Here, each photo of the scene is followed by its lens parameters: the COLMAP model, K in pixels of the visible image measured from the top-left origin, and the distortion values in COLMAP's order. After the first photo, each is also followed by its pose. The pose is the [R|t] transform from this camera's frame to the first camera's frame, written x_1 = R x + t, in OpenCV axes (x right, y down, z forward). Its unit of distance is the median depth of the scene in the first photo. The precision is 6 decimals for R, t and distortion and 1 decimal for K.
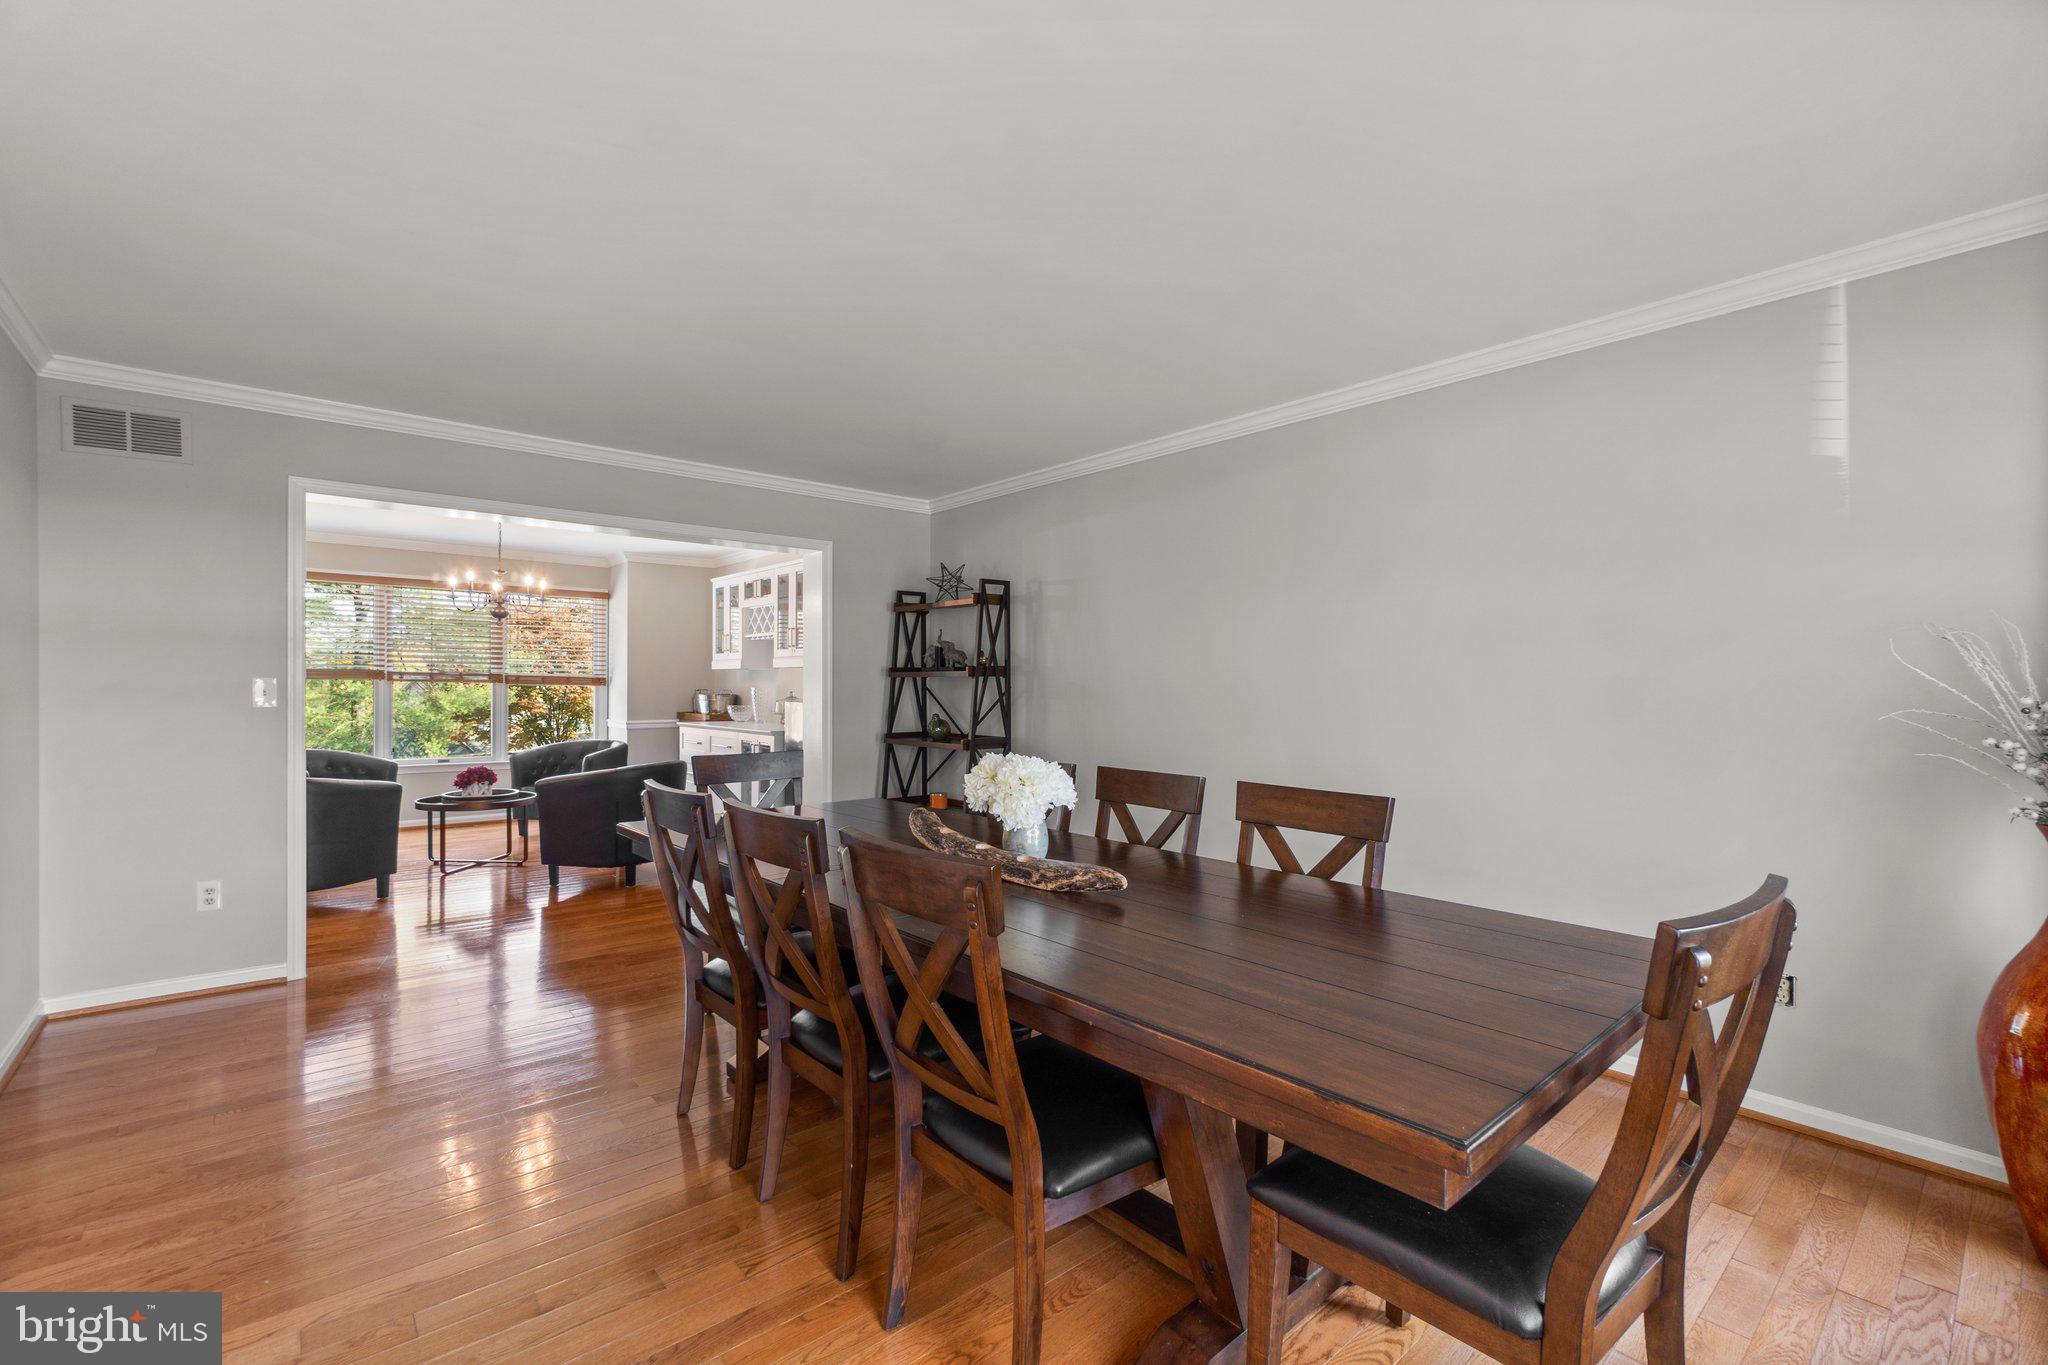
lens RADIAL K [[891.0, 0, 1017.8], [0, 891.0, 690.8], [0, 0, 1]] dist [0.002507, 0.000240]
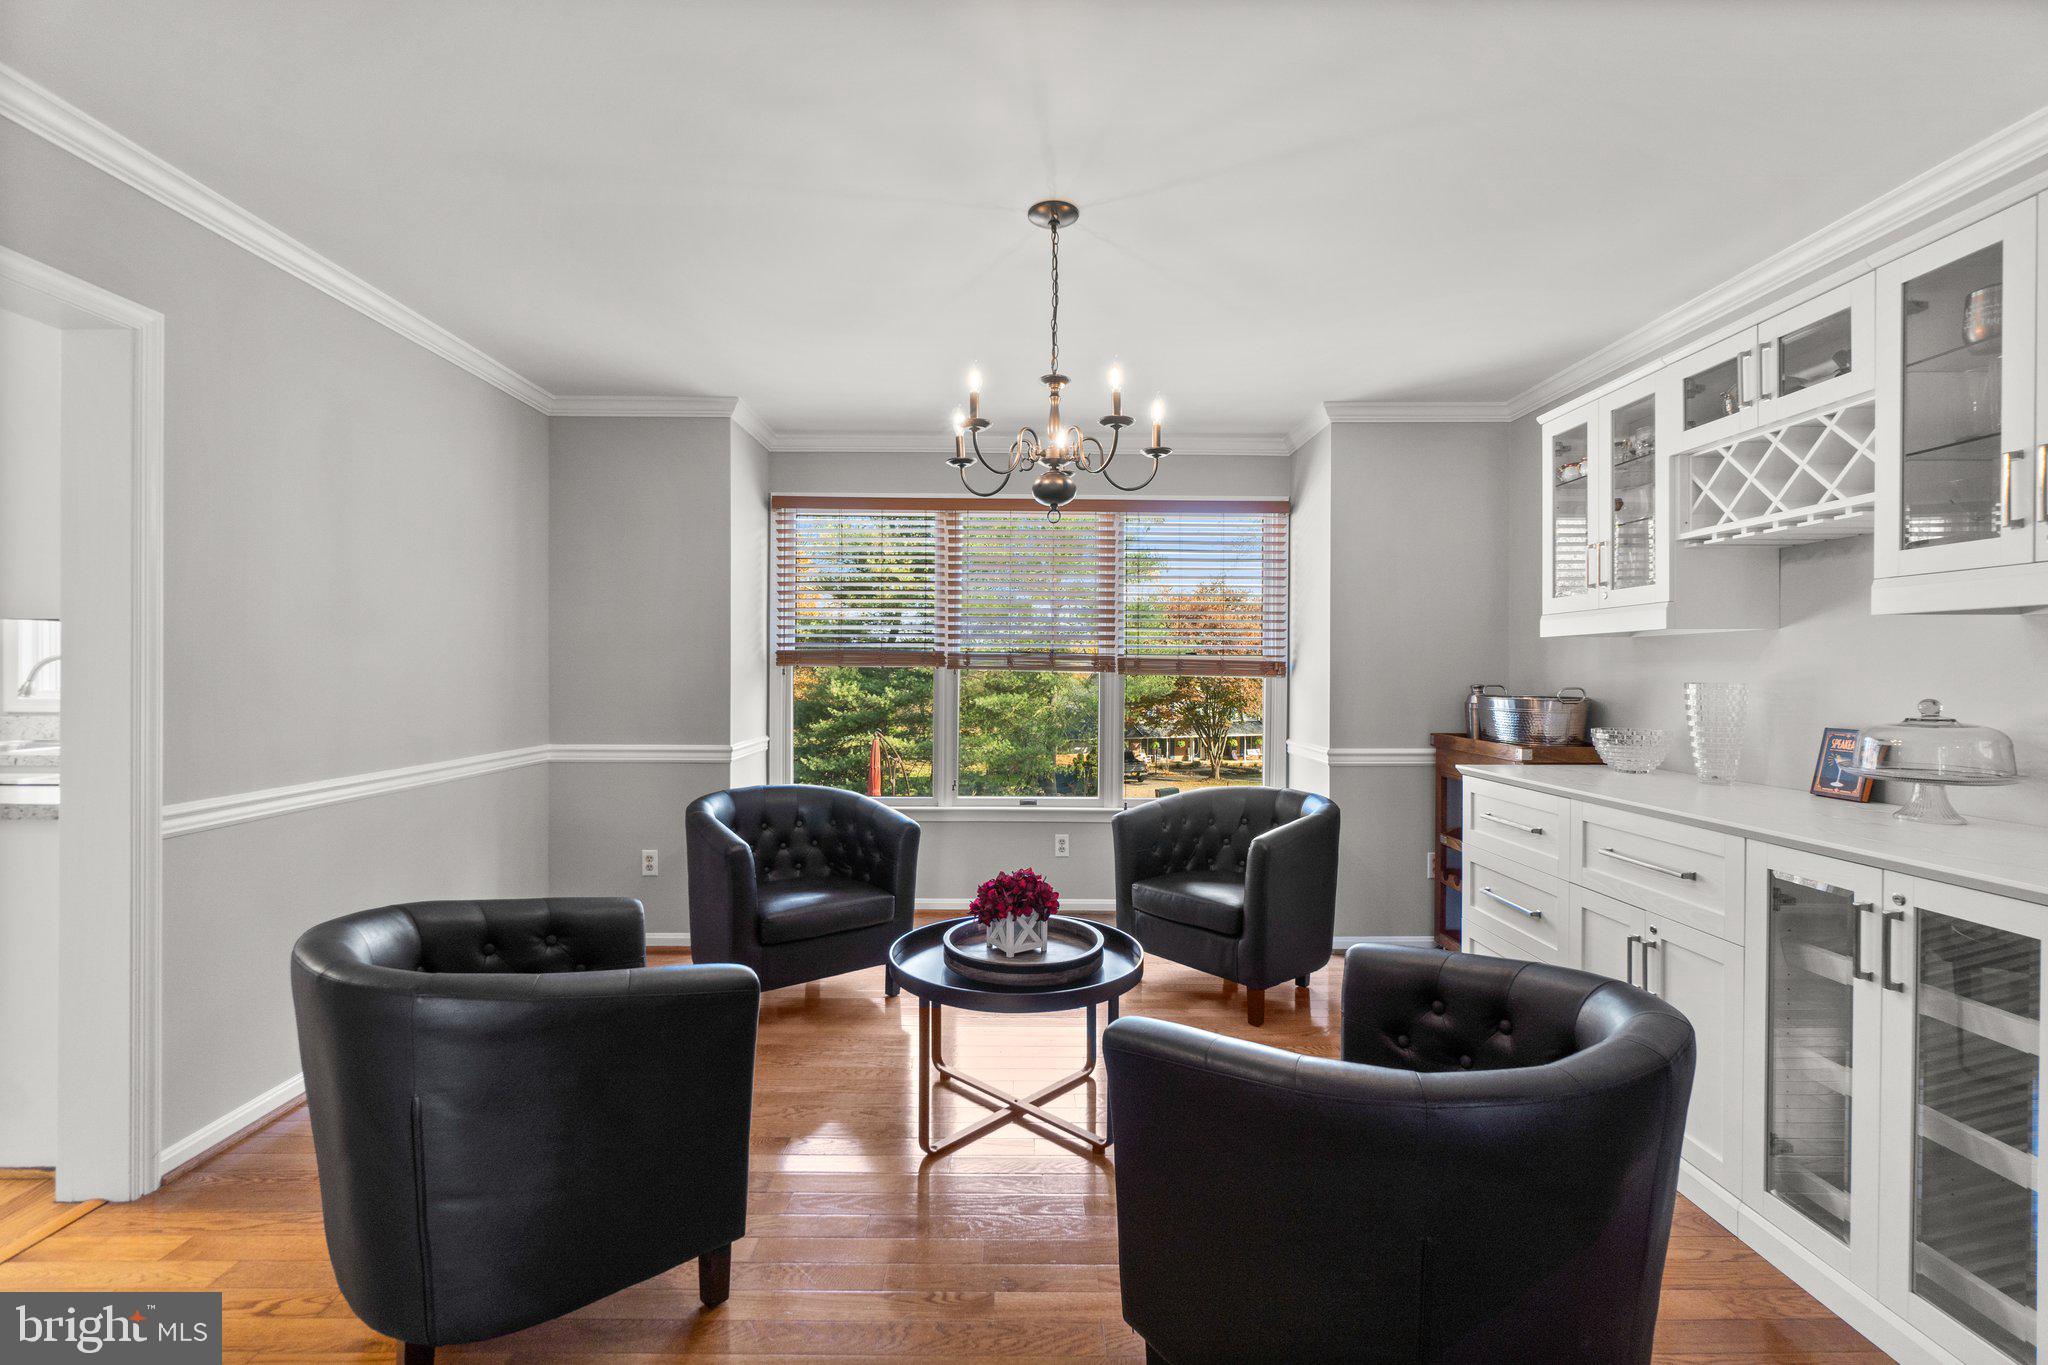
lens RADIAL K [[876.5, 0, 1018.1], [0, 876.5, 685.8], [0, 0, 1]] dist [-0.001471, -0.000359]
pose [[0.766817, 0.007324, -0.641824, -0.264399], [-0.002807, 0.999964, 0.008056, -0.004108], [0.641860, -0.004376, 0.766809, 0.529462]]
